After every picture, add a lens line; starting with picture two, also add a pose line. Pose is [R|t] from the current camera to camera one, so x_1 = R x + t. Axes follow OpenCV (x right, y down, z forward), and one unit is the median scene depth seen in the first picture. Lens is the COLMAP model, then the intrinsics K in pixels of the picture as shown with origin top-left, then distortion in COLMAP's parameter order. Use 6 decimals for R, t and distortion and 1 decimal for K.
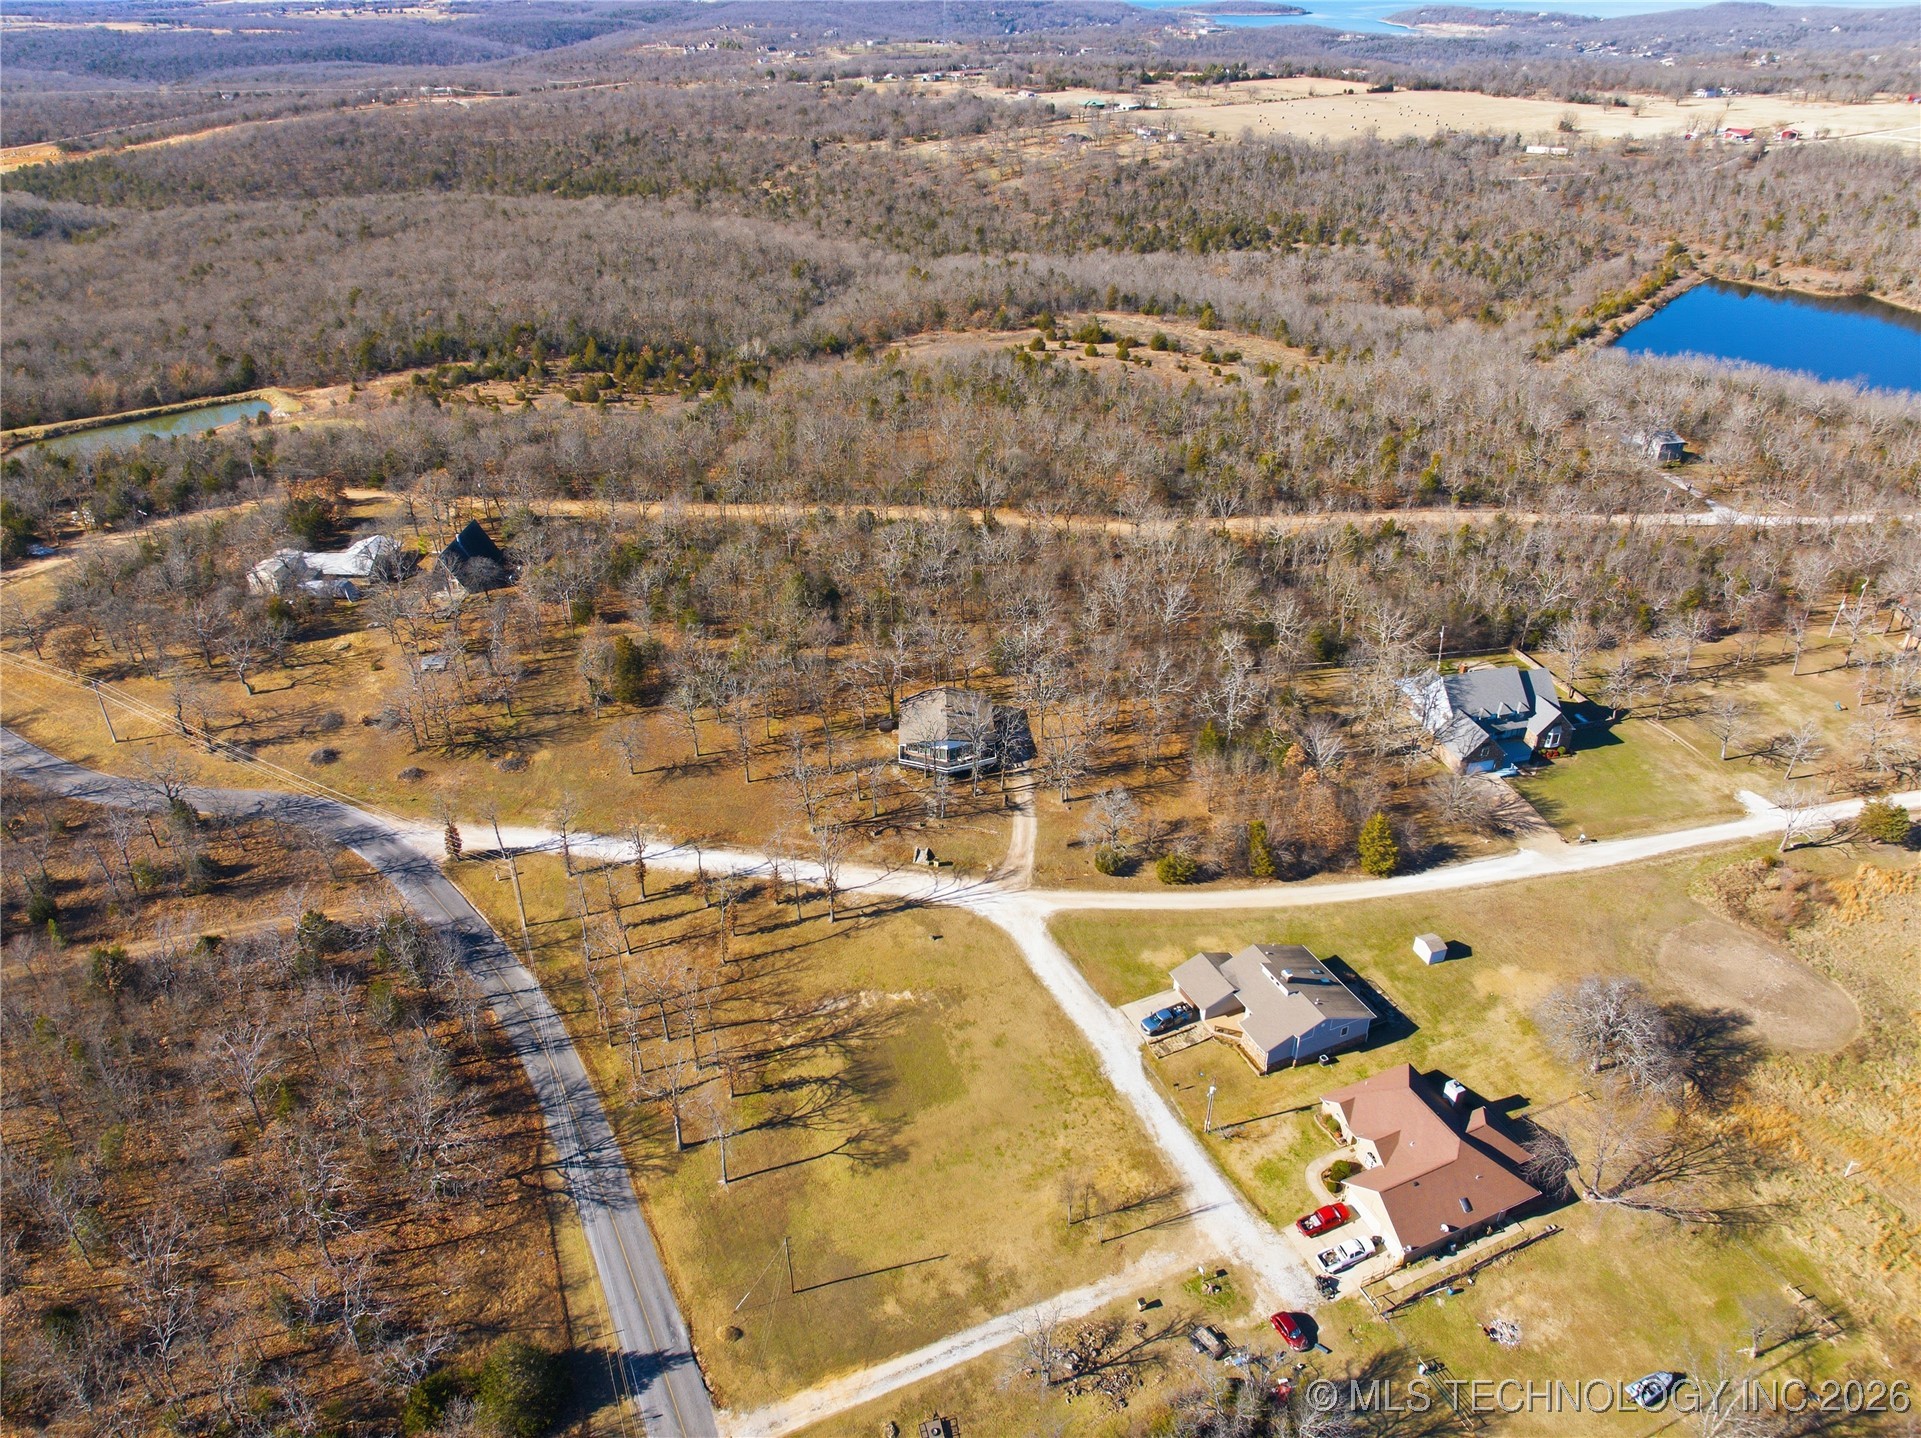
lens RADIAL K [[1352.2, 0, 962.0], [0, 1352.2, 716.9], [0, 0, 1]] dist [-0.047224, 0.010089]
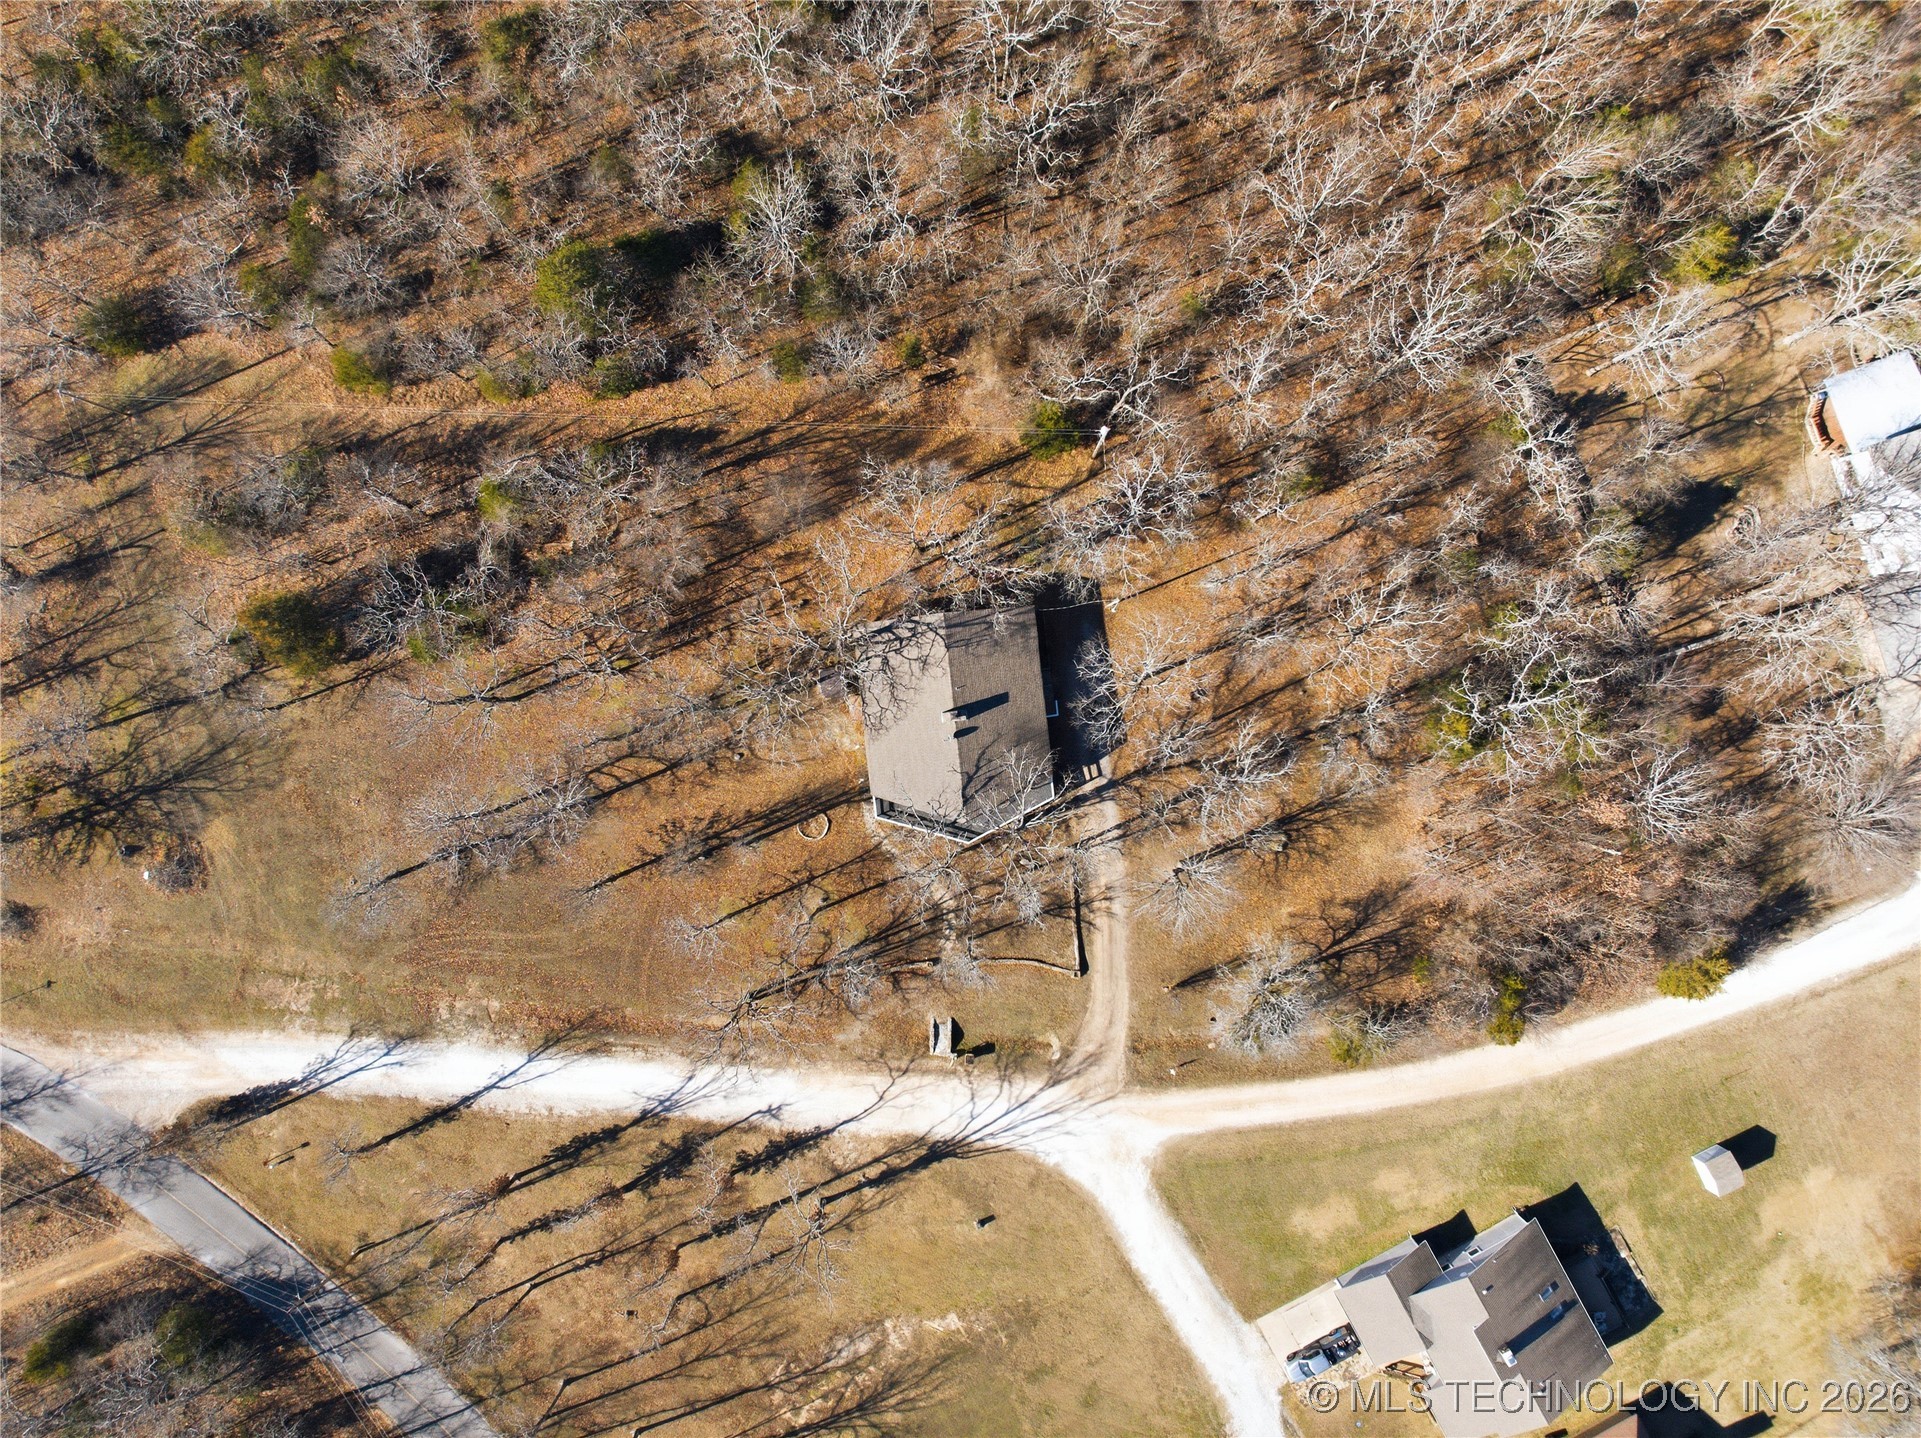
lens RADIAL K [[1352.2, 0, 961.3], [0, 1352.2, 719.5], [0, 0, 1]] dist [-0.047224, 0.010089]
pose [[0.996672, -0.081504, 0.001105, -0.011085], [0.040271, 0.504151, 0.862676, -0.520569], [-0.070869, -0.859761, 0.505756, 0.871270]]
